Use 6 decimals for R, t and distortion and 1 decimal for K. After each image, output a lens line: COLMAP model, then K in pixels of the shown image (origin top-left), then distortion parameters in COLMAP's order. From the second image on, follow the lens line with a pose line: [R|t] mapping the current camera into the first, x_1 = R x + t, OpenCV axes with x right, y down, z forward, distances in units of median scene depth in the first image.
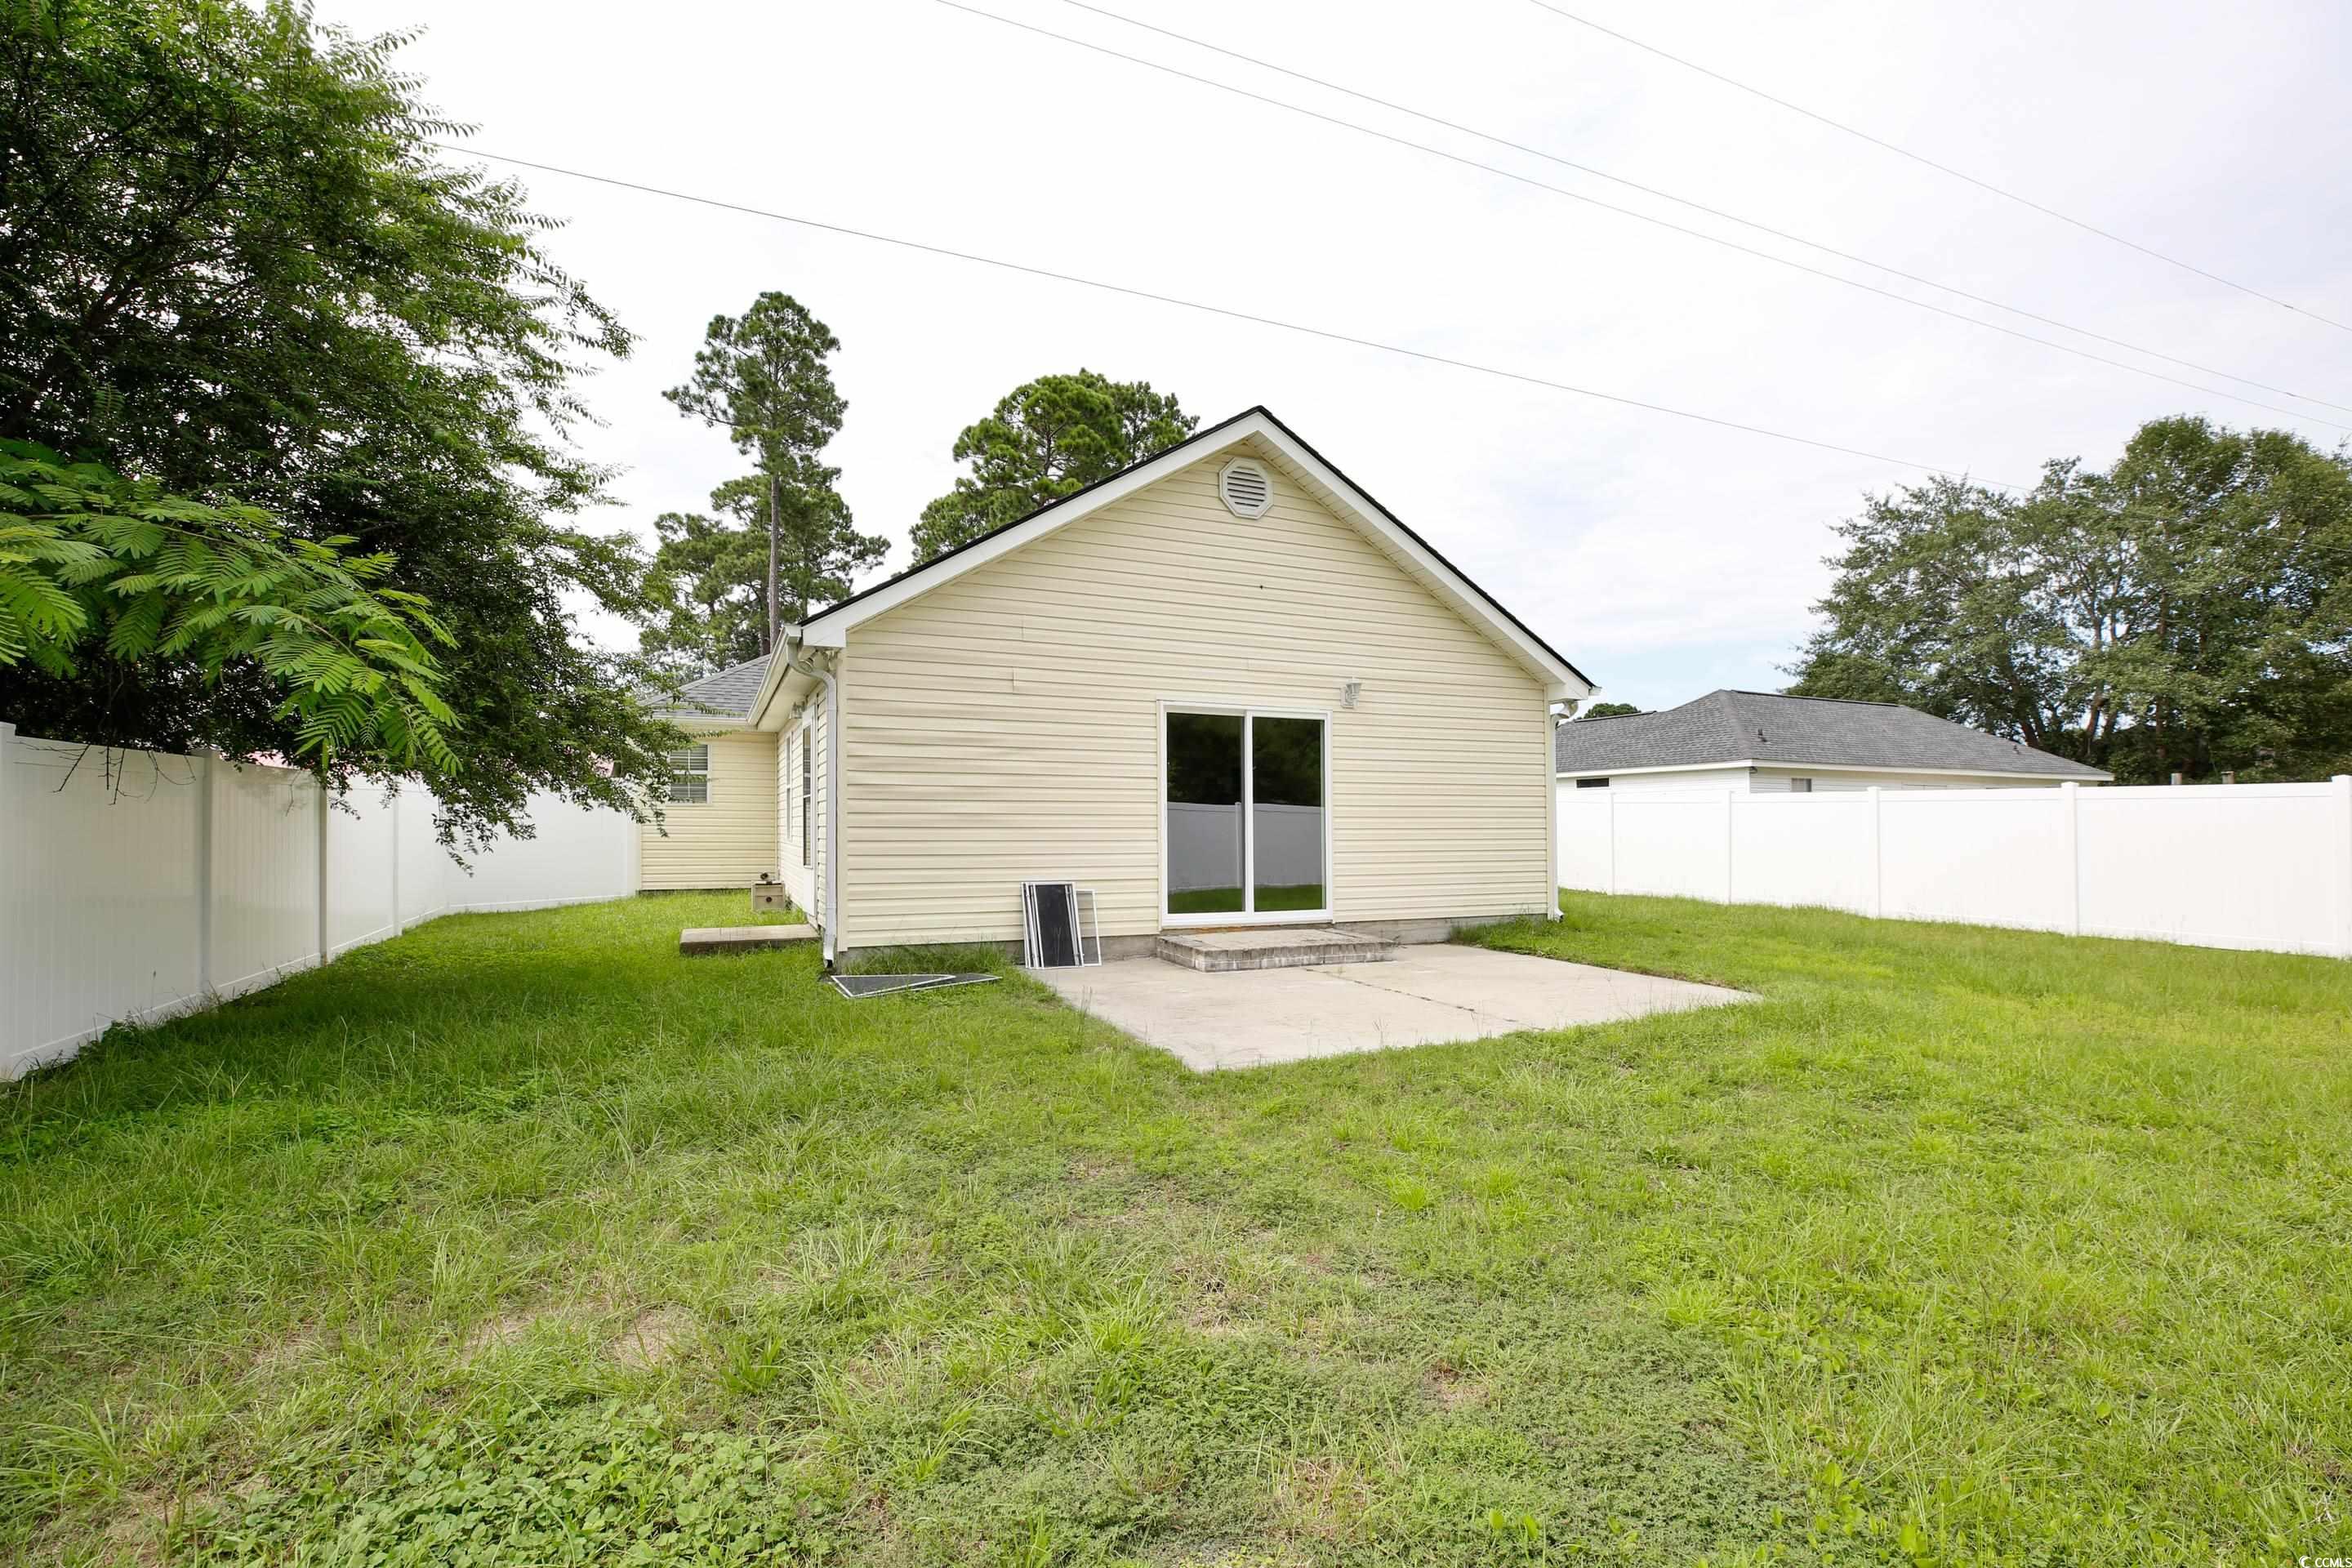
lens RADIAL K [[1088.2, 0, 1173.7], [0, 1088.2, 805.8], [0, 0, 1]] dist [-0.036051, 0.009787]
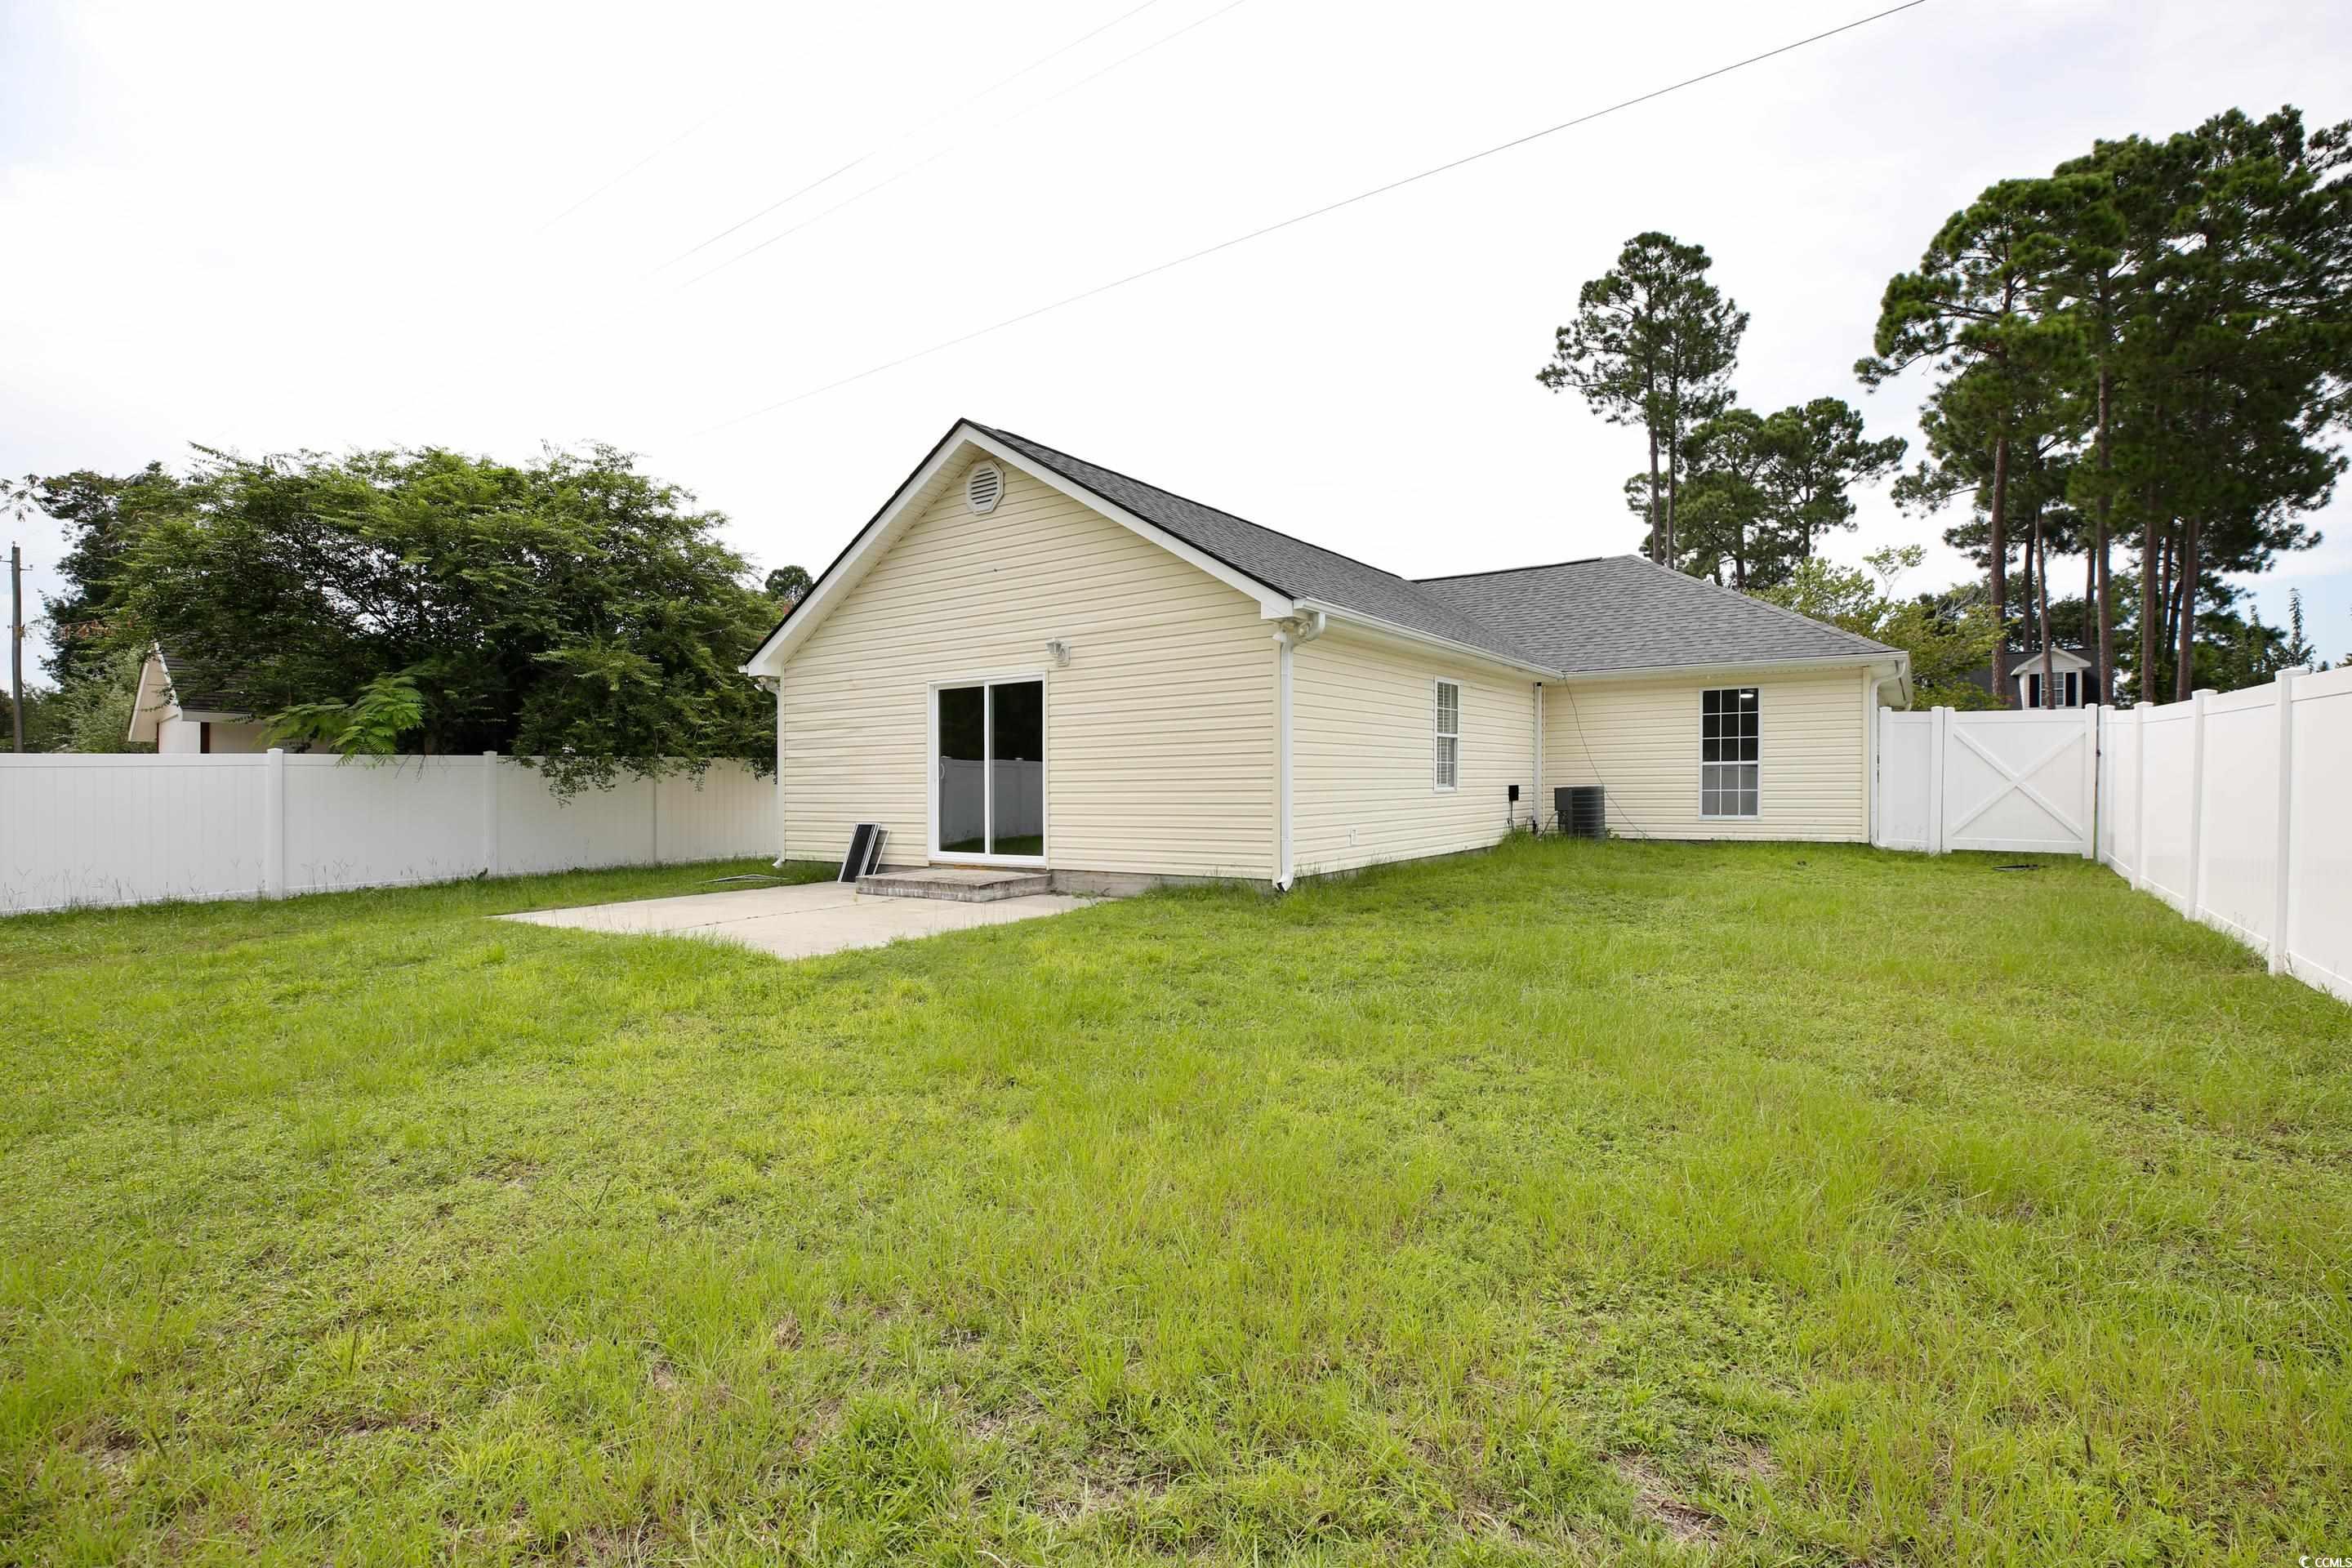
lens RADIAL K [[1088.2, 0, 1176.3], [0, 1088.2, 790.9], [0, 0, 1]] dist [-0.036051, 0.009787]
pose [[0.523113, -0.003021, -0.852258, 1.123040], [0.027242, 0.999542, 0.013178, 0.019298], [0.851828, -0.030111, 0.522955, 0.546264]]
